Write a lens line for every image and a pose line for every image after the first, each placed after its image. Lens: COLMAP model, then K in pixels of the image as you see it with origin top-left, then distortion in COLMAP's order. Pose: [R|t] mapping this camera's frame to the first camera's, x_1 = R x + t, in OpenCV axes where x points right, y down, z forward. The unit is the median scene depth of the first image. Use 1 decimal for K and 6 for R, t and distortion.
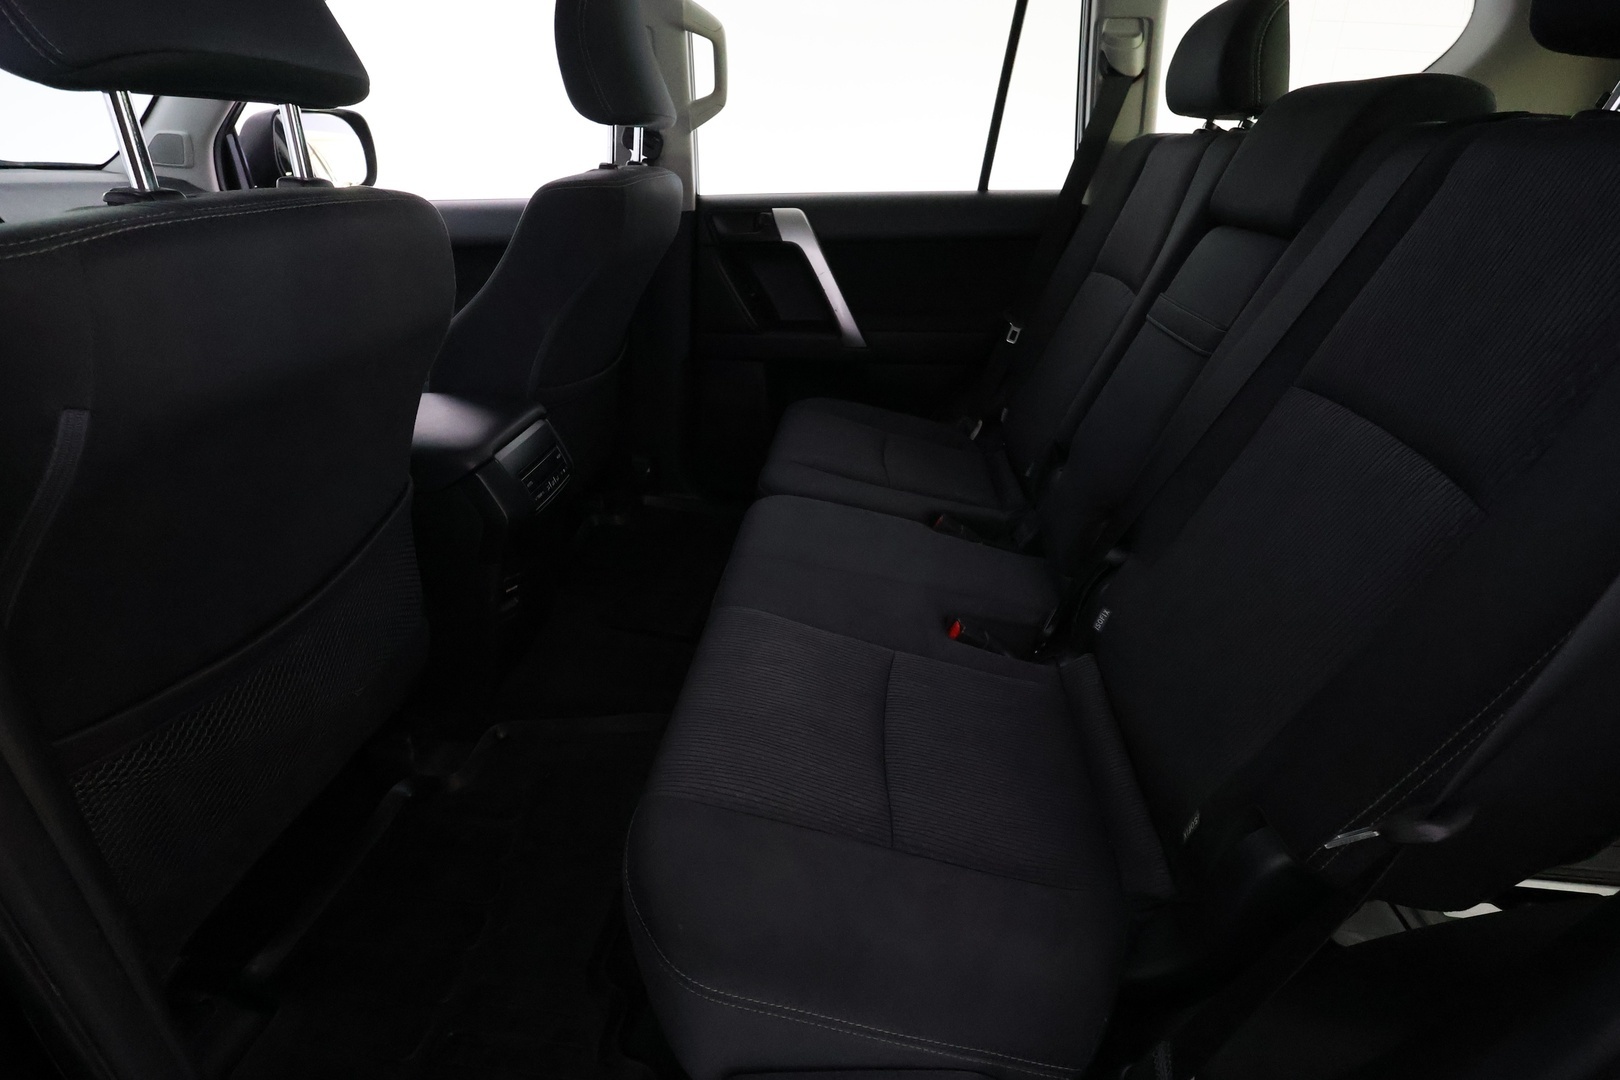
lens RADIAL K [[745.6, 0, 814.4], [0, 745.6, 535.0], [0, 0, 1]] dist [-0.002799, 0.000860]
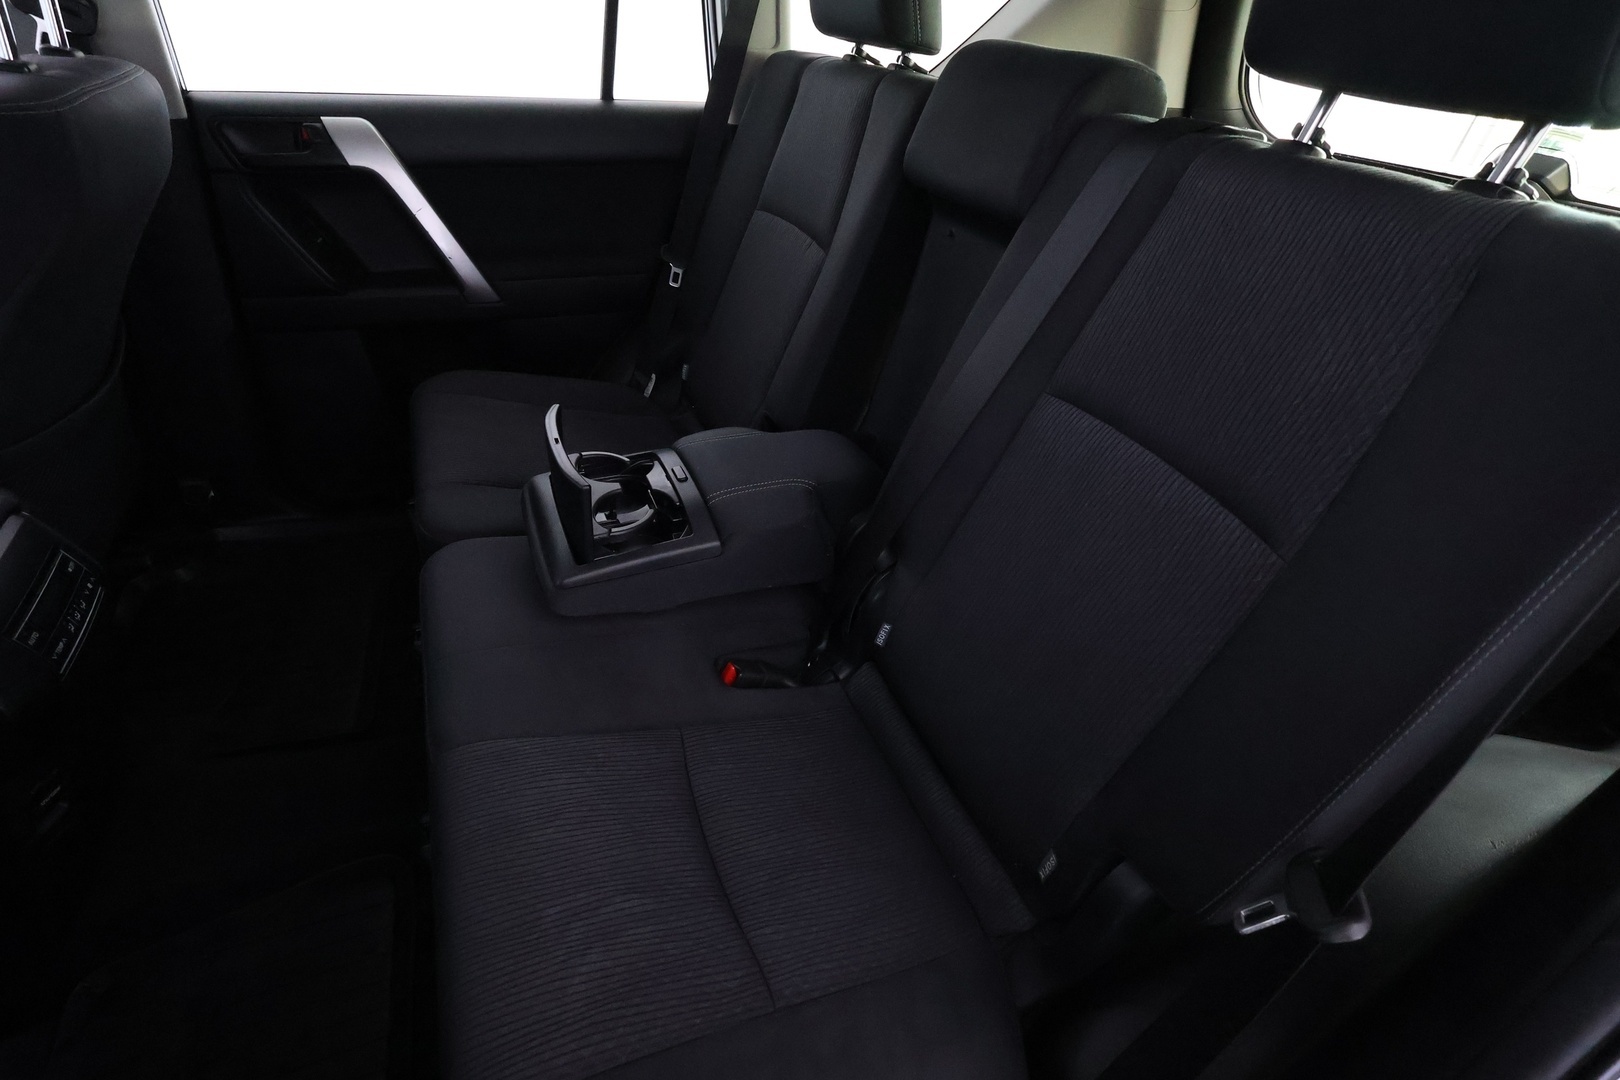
lens RADIAL K [[745.6, 0, 814.4], [0, 745.6, 535.0], [0, 0, 1]] dist [-0.002799, 0.000860]
pose [[0.872072, -0.222479, 0.435882, -0.047953], [0.154195, 0.970237, 0.186720, -0.117794], [-0.464450, -0.095622, 0.880422, 0.117560]]
